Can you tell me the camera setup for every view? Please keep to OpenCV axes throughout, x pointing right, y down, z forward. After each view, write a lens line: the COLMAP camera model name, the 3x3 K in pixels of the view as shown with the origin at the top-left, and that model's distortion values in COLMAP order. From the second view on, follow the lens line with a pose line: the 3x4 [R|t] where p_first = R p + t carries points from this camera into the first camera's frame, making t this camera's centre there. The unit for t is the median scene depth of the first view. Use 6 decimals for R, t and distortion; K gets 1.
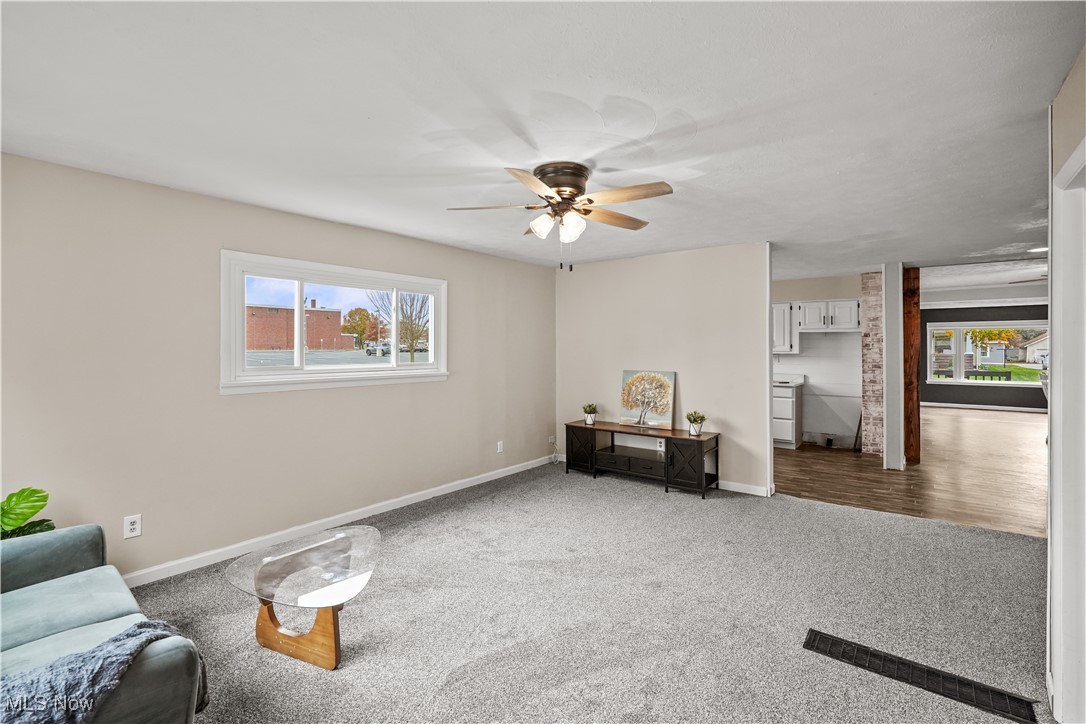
lens RADIAL K [[492.7, 0, 543.6], [0, 492.7, 353.9], [0, 0, 1]] dist [-0.005830, 0.000978]
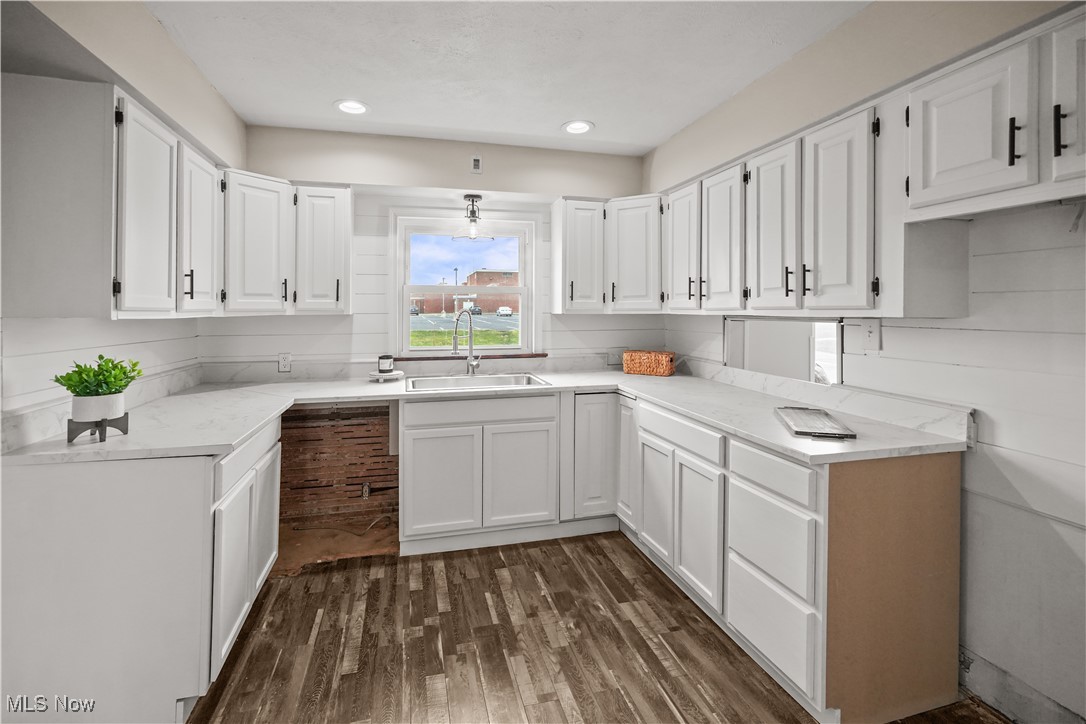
lens RADIAL K [[492.7, 0, 530.0], [0, 492.7, 318.2], [0, 0, 1]] dist [-0.005830, 0.000978]
pose [[0.781992, 0.009338, -0.623219, 0.523453], [-0.008041, 0.999956, 0.004893, 0.000286], [0.623237, 0.001185, 0.782032, 0.709314]]
